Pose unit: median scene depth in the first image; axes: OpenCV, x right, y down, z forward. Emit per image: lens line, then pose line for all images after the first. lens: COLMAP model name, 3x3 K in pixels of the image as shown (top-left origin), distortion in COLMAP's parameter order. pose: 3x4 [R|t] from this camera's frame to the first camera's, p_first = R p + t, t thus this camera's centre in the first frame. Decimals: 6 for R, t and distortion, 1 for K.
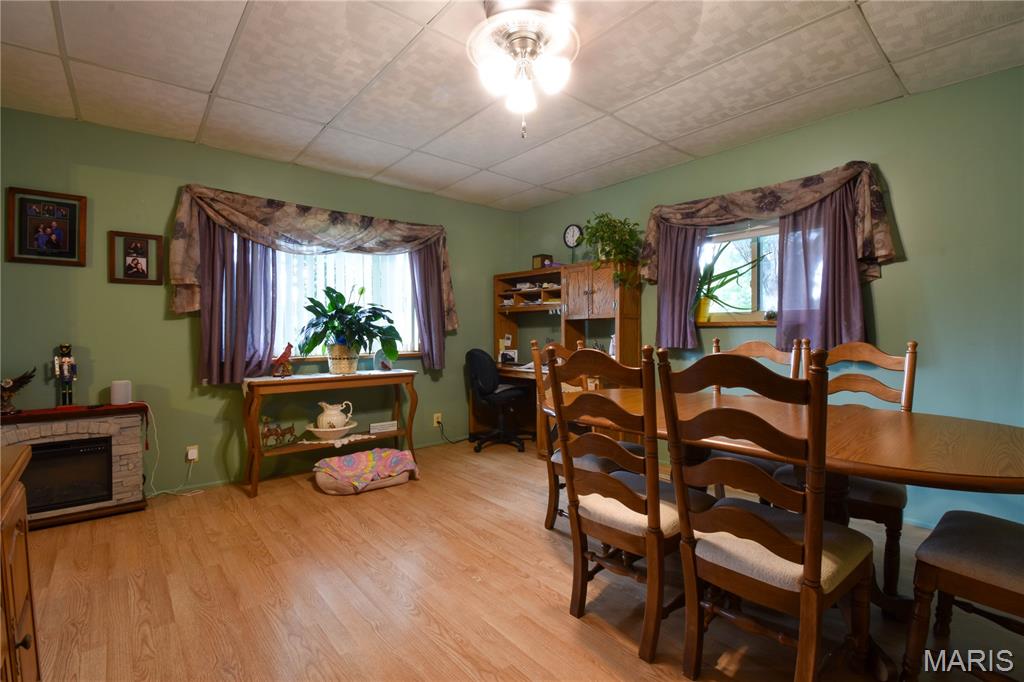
lens RADIAL K [[452.7, 0, 522.0], [0, 452.7, 335.9], [0, 0, 1]] dist [-0.011290, -0.003737]
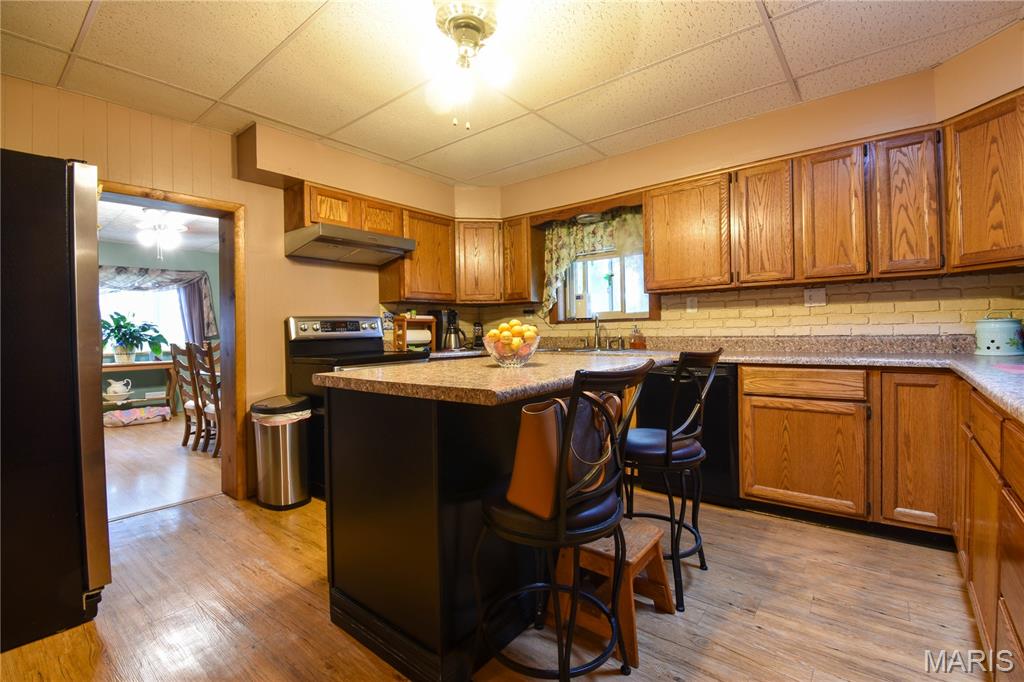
lens RADIAL K [[452.7, 0, 511.8], [0, 452.7, 336.7], [0, 0, 1]] dist [-0.011290, -0.003737]
pose [[0.986715, -0.014812, 0.161782, 0.754658], [0.014453, 0.999890, 0.003395, -0.000614], [-0.161814, -0.001012, 0.986821, -0.882709]]
